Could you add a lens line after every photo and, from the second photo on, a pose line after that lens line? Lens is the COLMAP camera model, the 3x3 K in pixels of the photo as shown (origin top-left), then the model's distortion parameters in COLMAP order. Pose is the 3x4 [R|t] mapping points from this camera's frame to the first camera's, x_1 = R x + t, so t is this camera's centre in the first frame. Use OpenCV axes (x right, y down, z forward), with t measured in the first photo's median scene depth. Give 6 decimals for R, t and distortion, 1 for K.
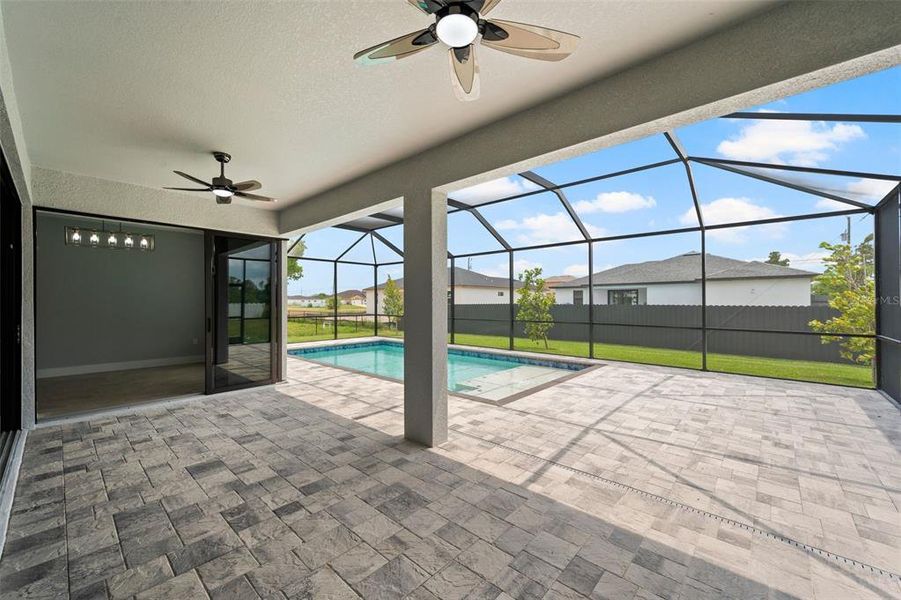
lens RADIAL K [[358.6, 0, 452.9], [0, 358.6, 302.0], [0, 0, 1]] dist [-0.002757, 0.000083]
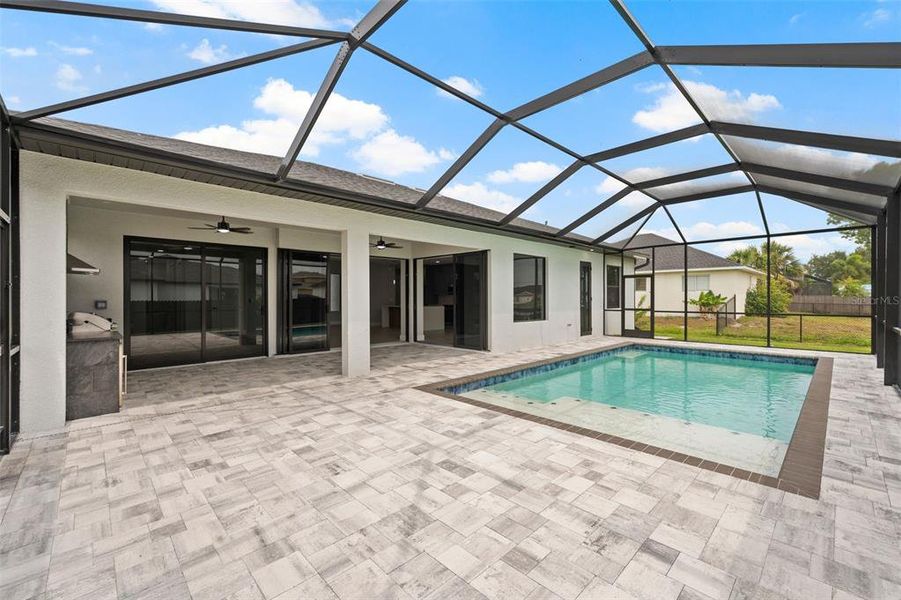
lens RADIAL K [[374.9, 0, 450.5], [0, 374.9, 300.0], [0, 0, 1]] dist [-0.002881, -0.000141]
pose [[-0.069920, 0.009422, -0.997508, 1.684217], [0.002605, 0.999954, 0.009262, 0.010156], [0.997549, -0.001951, -0.069941, 1.583061]]
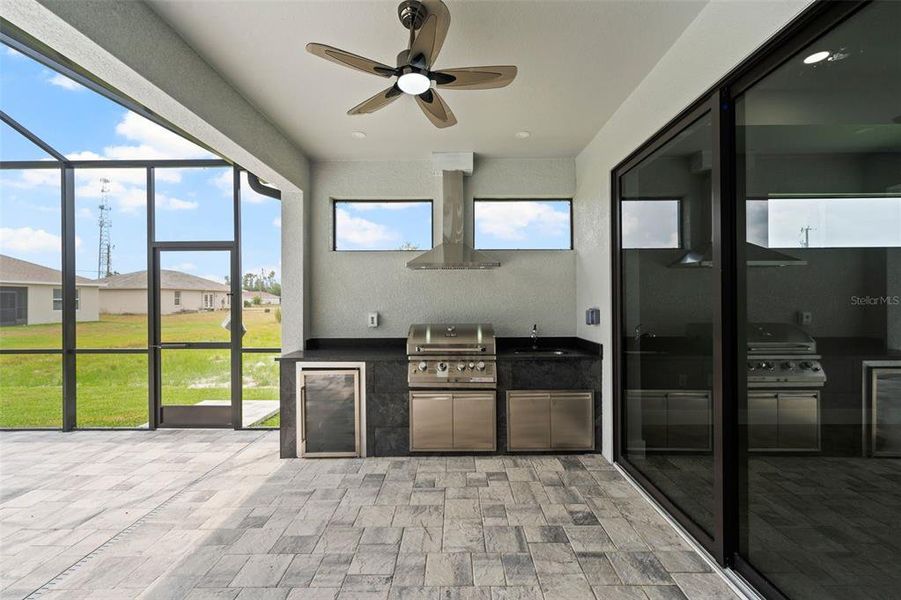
lens RADIAL K [[374.9, 0, 450.5], [0, 374.9, 300.0], [0, 0, 1]] dist [-0.002881, -0.000141]
pose [[-0.662438, 0.005332, 0.749098, -0.421674], [0.004662, 0.999985, -0.002996, 0.003341], [-0.749103, 0.001508, -0.662452, 0.708253]]
